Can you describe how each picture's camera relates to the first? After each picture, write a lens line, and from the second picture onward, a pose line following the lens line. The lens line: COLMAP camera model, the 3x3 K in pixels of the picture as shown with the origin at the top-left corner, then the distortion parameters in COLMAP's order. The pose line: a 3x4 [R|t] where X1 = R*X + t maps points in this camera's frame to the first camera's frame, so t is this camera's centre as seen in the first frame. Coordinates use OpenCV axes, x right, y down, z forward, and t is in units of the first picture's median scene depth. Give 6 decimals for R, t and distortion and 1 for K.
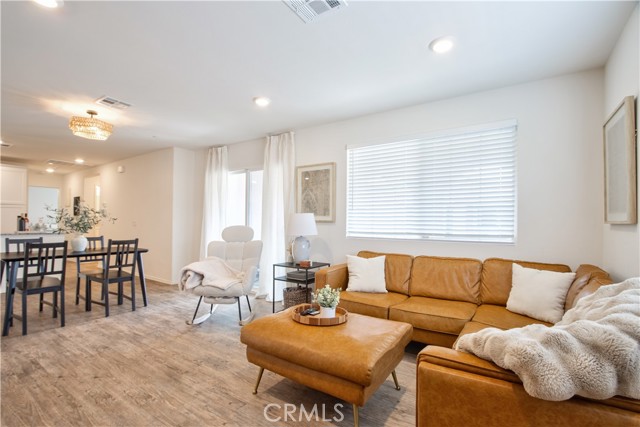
lens RADIAL K [[301.7, 0, 311.0], [0, 301.7, 216.5], [0, 0, 1]] dist [-0.021416, 0.005385]
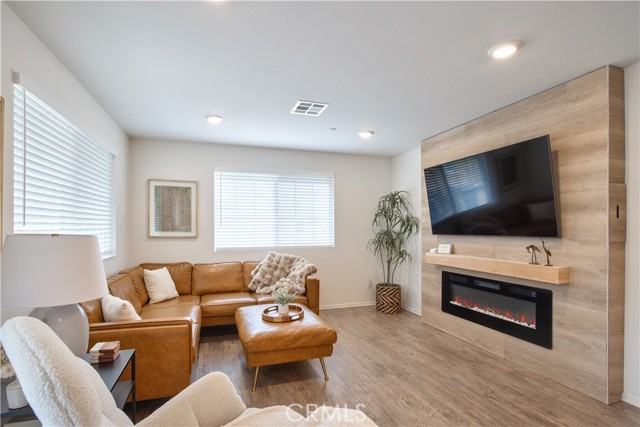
lens RADIAL K [[301.7, 0, 307.3], [0, 301.7, 230.6], [0, 0, 1]] dist [-0.021416, 0.005385]
pose [[-0.794693, -0.017869, 0.606748, -0.492674], [-0.021760, 0.999763, 0.000943, -0.024317], [-0.606621, -0.012453, -0.794894, 1.151370]]
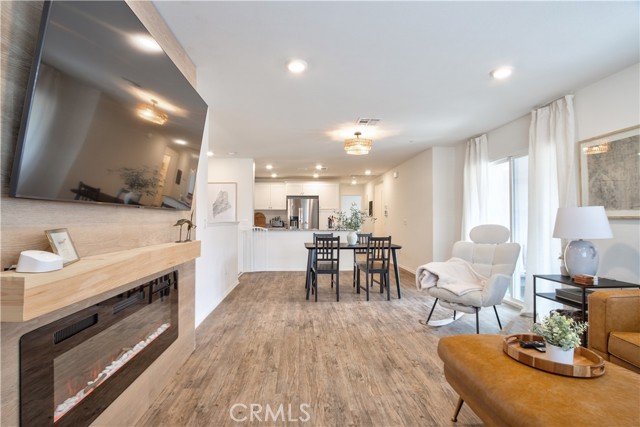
lens RADIAL K [[301.7, 0, 311.8], [0, 301.7, 212.4], [0, 0, 1]] dist [-0.021416, 0.005385]
pose [[0.607778, -0.030360, -0.793526, 0.143777], [0.022658, 0.999525, -0.020887, 0.001926], [0.793784, -0.005285, 0.608177, 0.088718]]
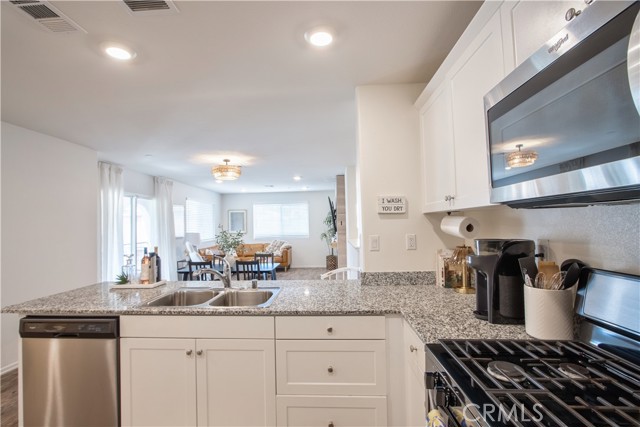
lens RADIAL K [[301.7, 0, 310.8], [0, 301.7, 218.5], [0, 0, 1]] dist [-0.021416, 0.005385]
pose [[-0.513755, 0.017129, 0.857766, -2.115104], [-0.003583, 0.999749, -0.022110, -0.063170], [-0.857930, -0.014432, -0.513565, 1.401788]]
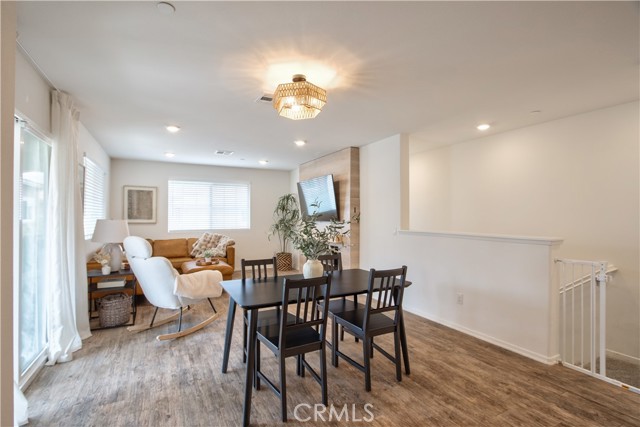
lens RADIAL K [[301.7, 0, 311.5], [0, 301.7, 214.2], [0, 0, 1]] dist [-0.021416, 0.005385]
pose [[-0.881928, -0.008844, 0.471302, -1.107677], [-0.020873, 0.999576, -0.020301, -0.023761], [-0.470923, -0.027742, -0.881738, 1.628295]]
